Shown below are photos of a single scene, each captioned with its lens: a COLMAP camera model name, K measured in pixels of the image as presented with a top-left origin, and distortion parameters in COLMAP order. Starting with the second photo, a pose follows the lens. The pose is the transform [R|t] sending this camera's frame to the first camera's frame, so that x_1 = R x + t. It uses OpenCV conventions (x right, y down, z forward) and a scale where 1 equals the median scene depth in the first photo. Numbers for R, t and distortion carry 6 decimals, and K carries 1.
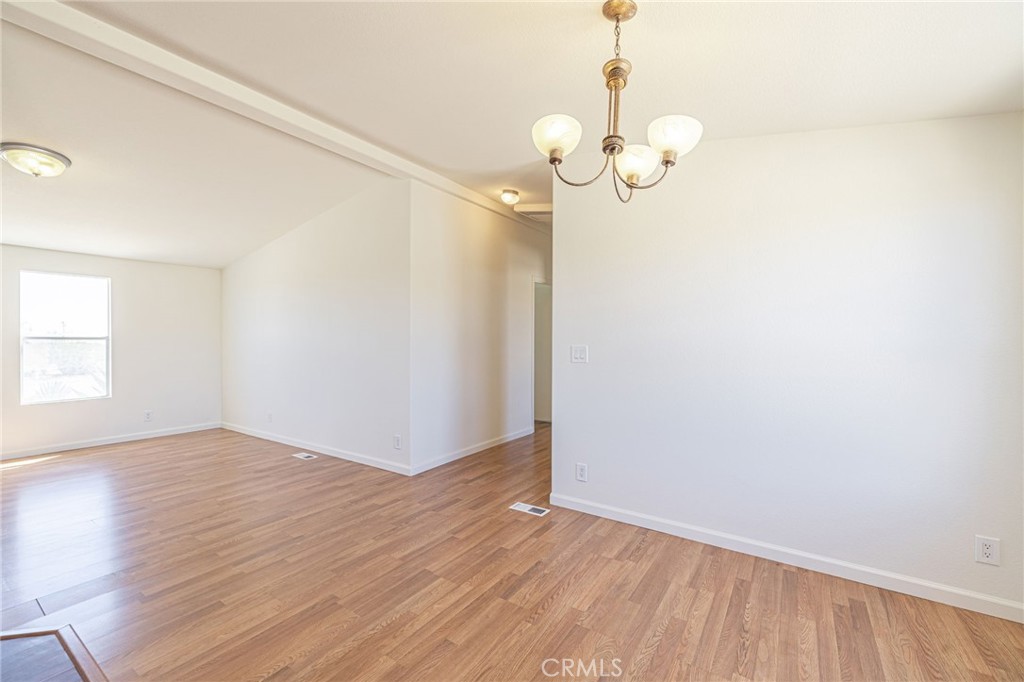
lens RADIAL K [[425.3, 0, 512.0], [0, 425.3, 341.0], [0, 0, 1]] dist [-0.001058, -0.000112]
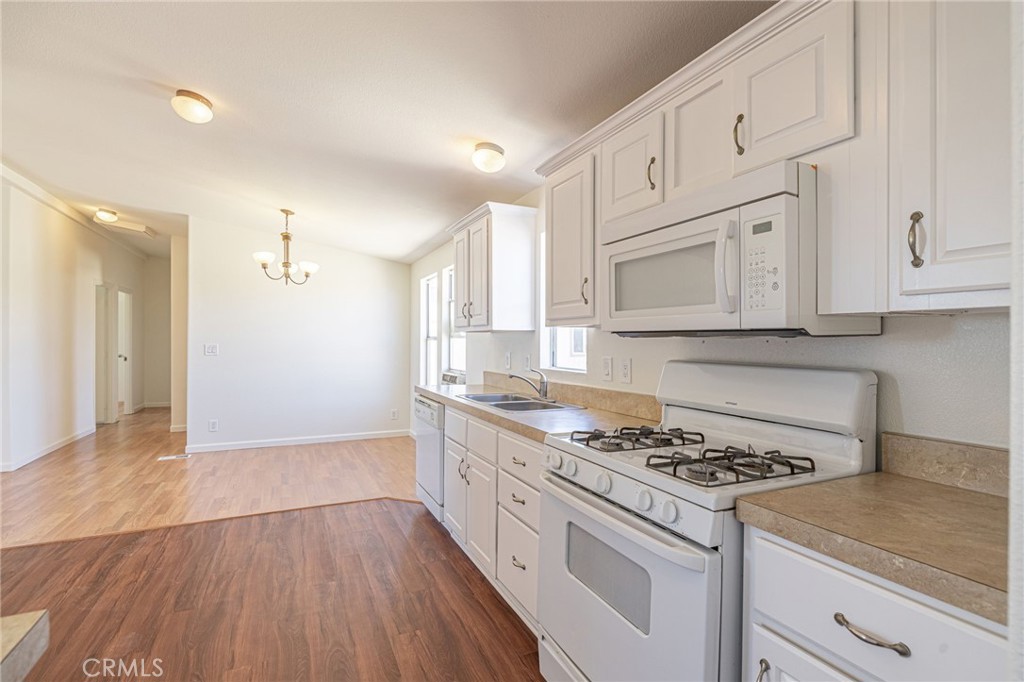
lens RADIAL K [[472.0, 0, 512.0], [0, 472.0, 341.0], [0, 0, 1]] dist [-0.005487, -0.000521]
pose [[0.505676, -0.000333, 0.862723, -1.205765], [0.002917, 0.999995, -0.001324, 0.006863], [-0.862719, 0.003186, 0.505674, -1.273304]]
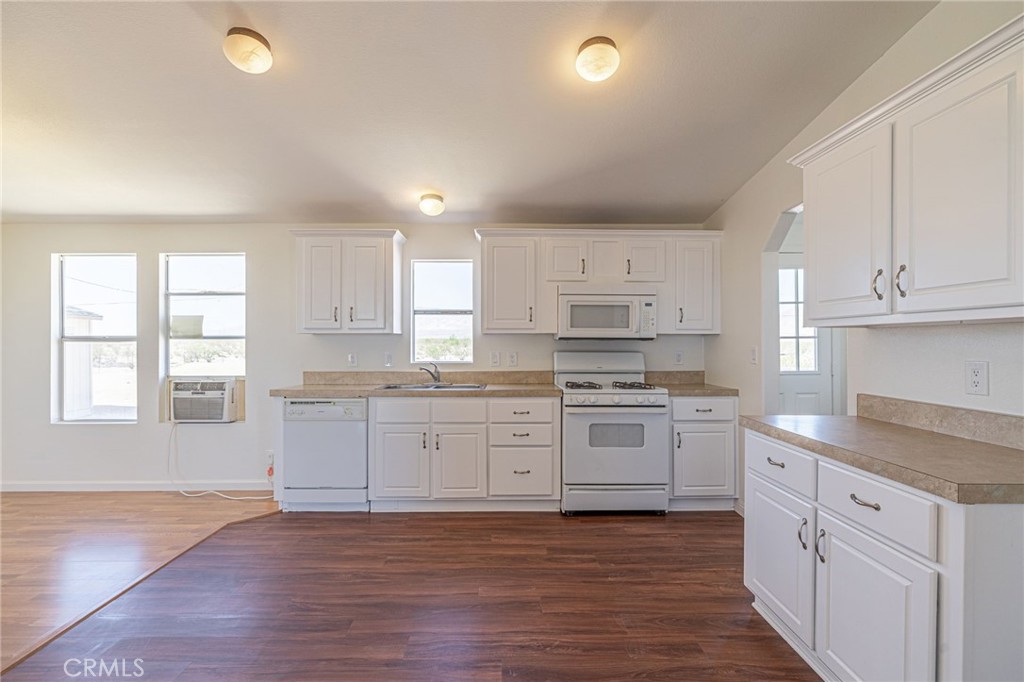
lens RADIAL K [[472.0, 0, 512.0], [0, 472.0, 341.0], [0, 0, 1]] dist [-0.005487, -0.000521]
pose [[-0.574879, -0.001019, 0.818237, -1.721964], [0.002048, 0.999994, 0.002685, -0.003415], [-0.818236, 0.003219, -0.574874, 0.262676]]
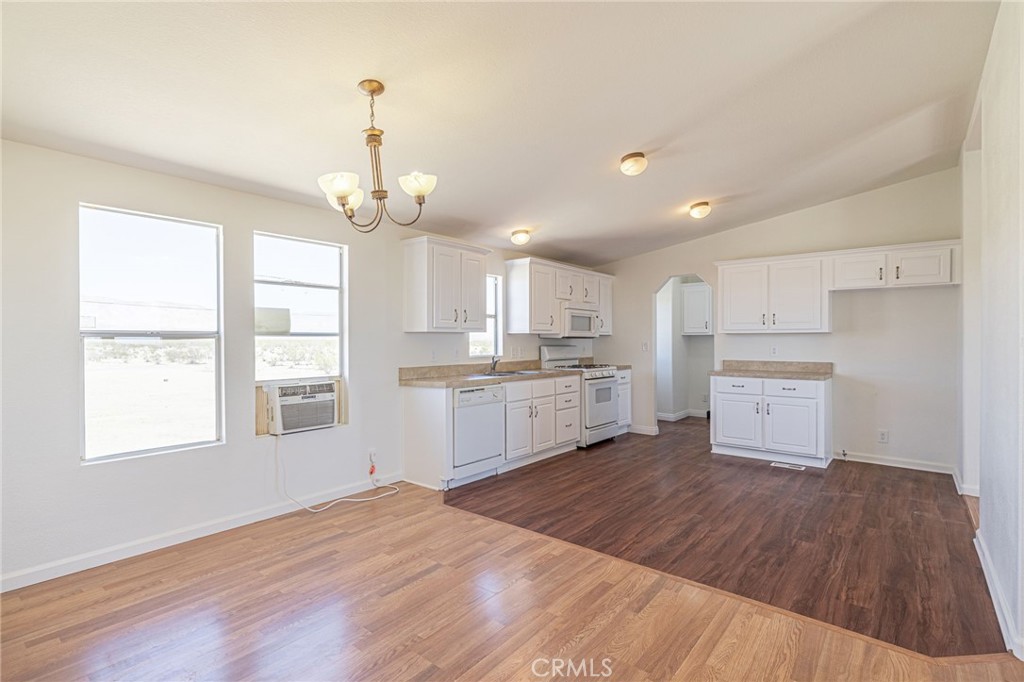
lens RADIAL K [[481.9, 0, 512.0], [0, 481.9, 341.0], [0, 0, 1]] dist [-0.001039, -0.000110]
pose [[-0.995635, -0.000227, 0.093331, -0.251790], [0.000293, 0.999985, 0.005558, -0.000923], [-0.093331, 0.005561, -0.995620, 1.942254]]
